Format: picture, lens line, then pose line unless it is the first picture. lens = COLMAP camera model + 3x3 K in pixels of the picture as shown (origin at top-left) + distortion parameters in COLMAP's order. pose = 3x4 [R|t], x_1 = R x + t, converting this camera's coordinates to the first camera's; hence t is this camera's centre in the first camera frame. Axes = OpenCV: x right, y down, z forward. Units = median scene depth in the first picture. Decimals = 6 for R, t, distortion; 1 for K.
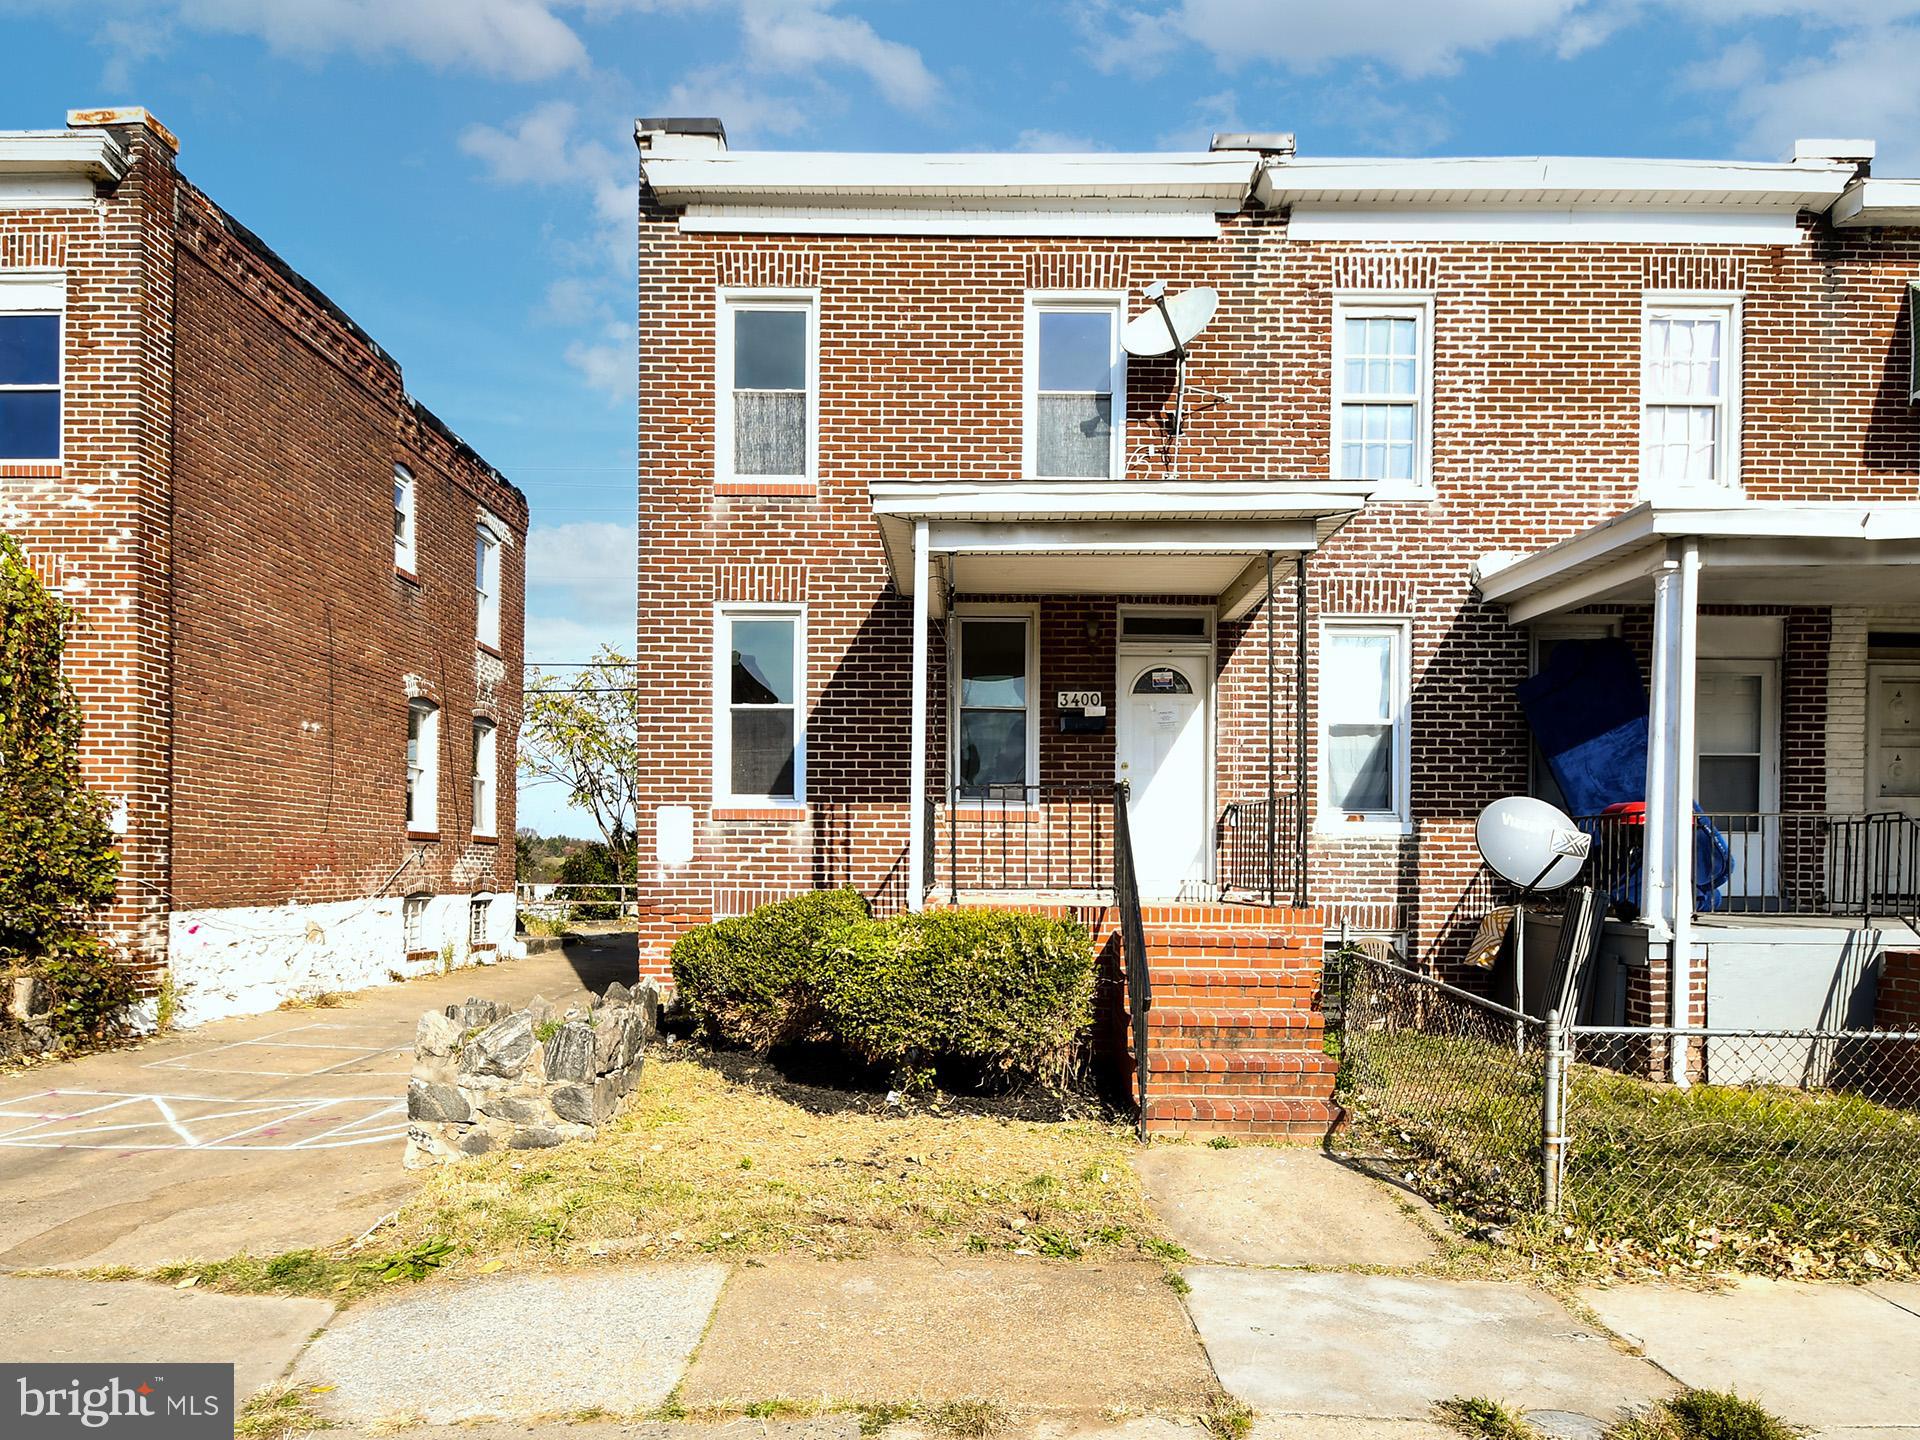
lens RADIAL K [[988.0, 0, 965.1], [0, 988.0, 709.6], [0, 0, 1]] dist [0.017605, -0.018865]
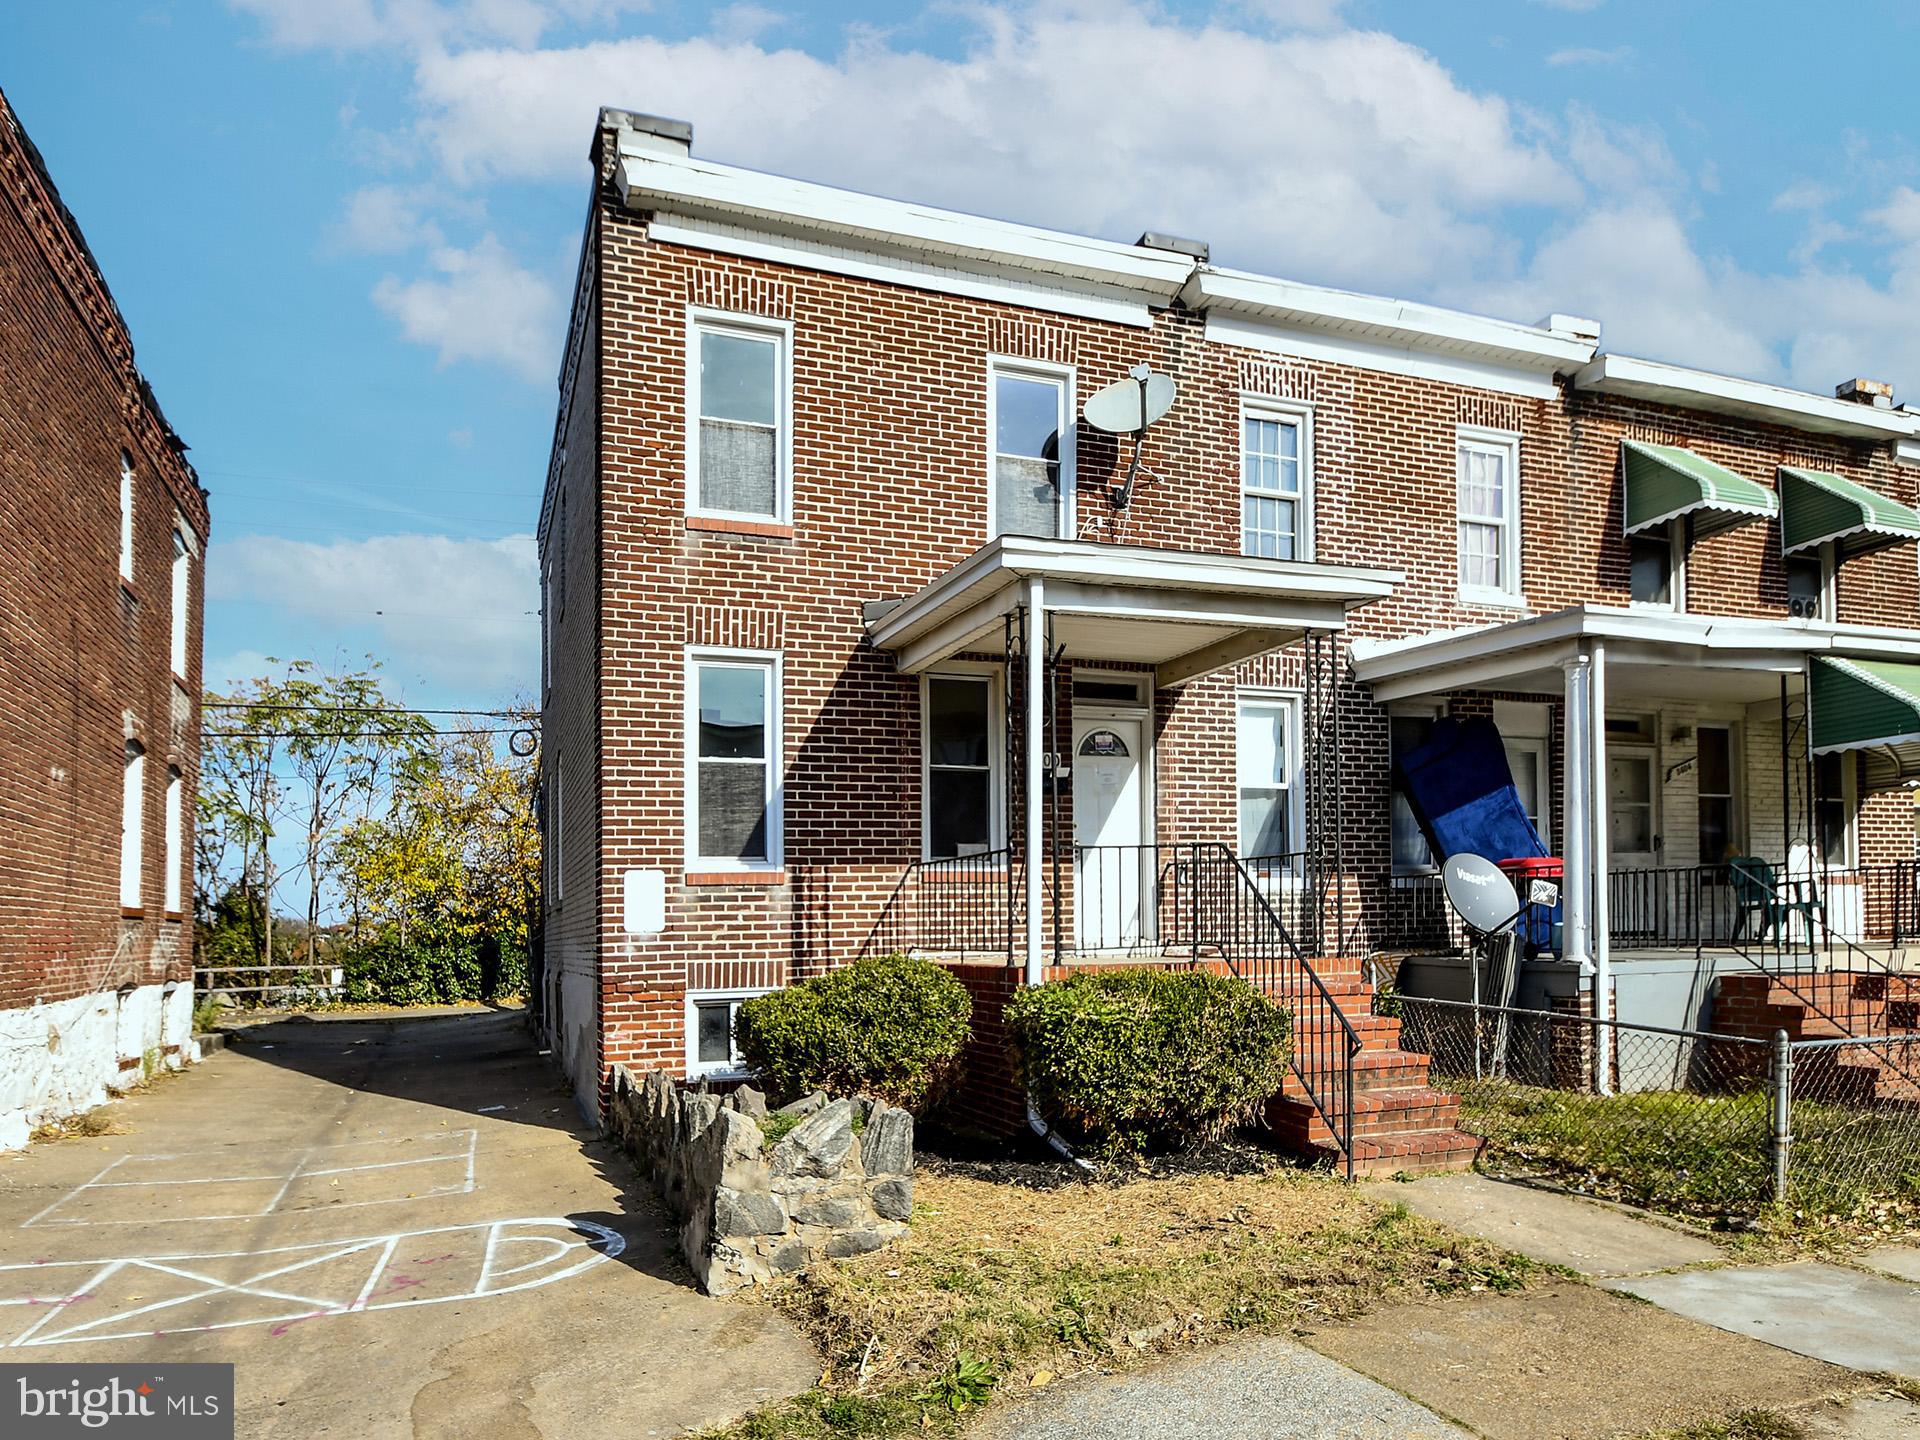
lens RADIAL K [[1005.4, 0, 962.2], [0, 1005.4, 739.2], [0, 0, 1]] dist [0.003360, 0.000425]
pose [[0.956477, 0.026881, 0.290567, -0.263016], [-0.018267, 0.999311, -0.032317, 0.003084], [-0.291235, 0.025602, 0.956309, 0.040614]]
